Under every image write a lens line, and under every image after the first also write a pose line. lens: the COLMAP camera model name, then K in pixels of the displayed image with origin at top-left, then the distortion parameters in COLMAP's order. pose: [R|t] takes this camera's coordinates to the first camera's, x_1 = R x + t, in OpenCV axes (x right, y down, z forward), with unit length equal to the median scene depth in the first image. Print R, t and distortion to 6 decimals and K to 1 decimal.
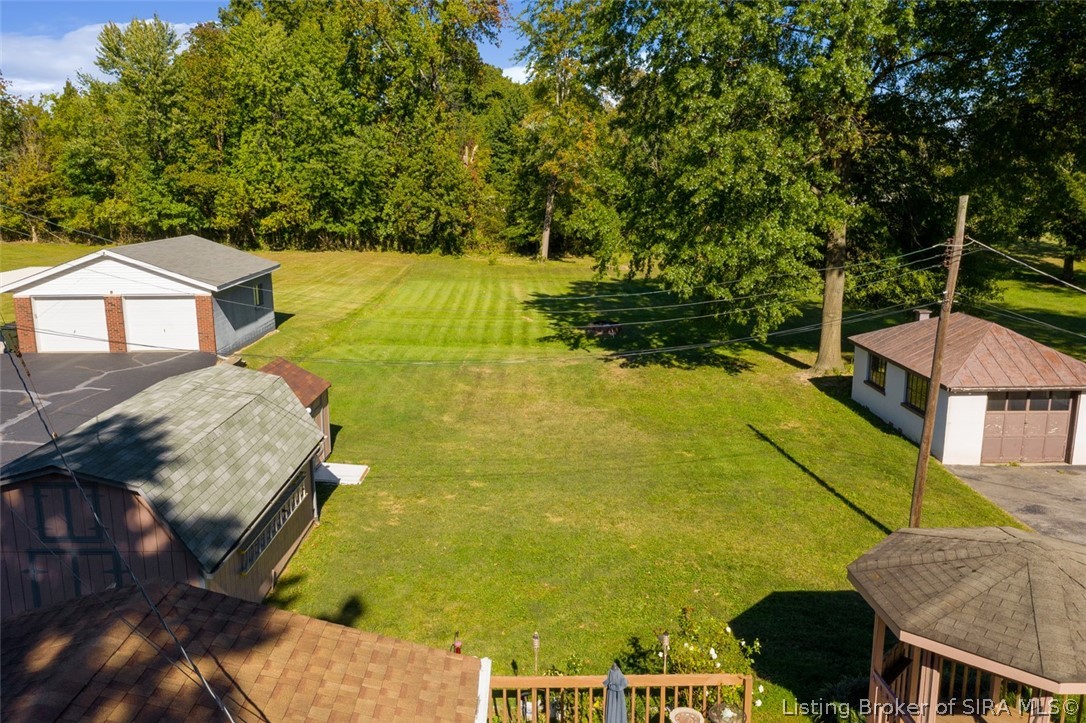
lens RADIAL K [[901.3, 0, 535.7], [0, 901.3, 384.3], [0, 0, 1]] dist [0.011863, 0.000536]
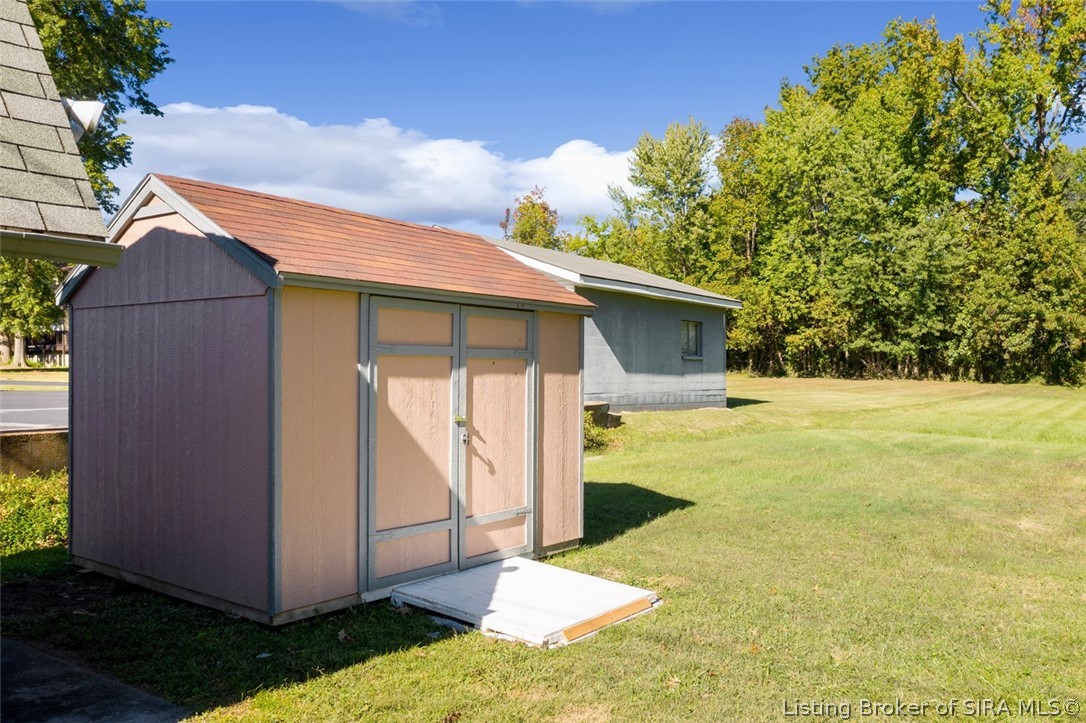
lens RADIAL K [[901.3, 0, 535.7], [0, 901.3, 384.3], [0, 0, 1]] dist [0.011863, 0.000536]
pose [[0.814173, 0.009619, -0.580543, -0.021928], [-0.134640, 0.975736, -0.172657, 0.026743], [0.564796, 0.218737, 0.795713, 0.250989]]
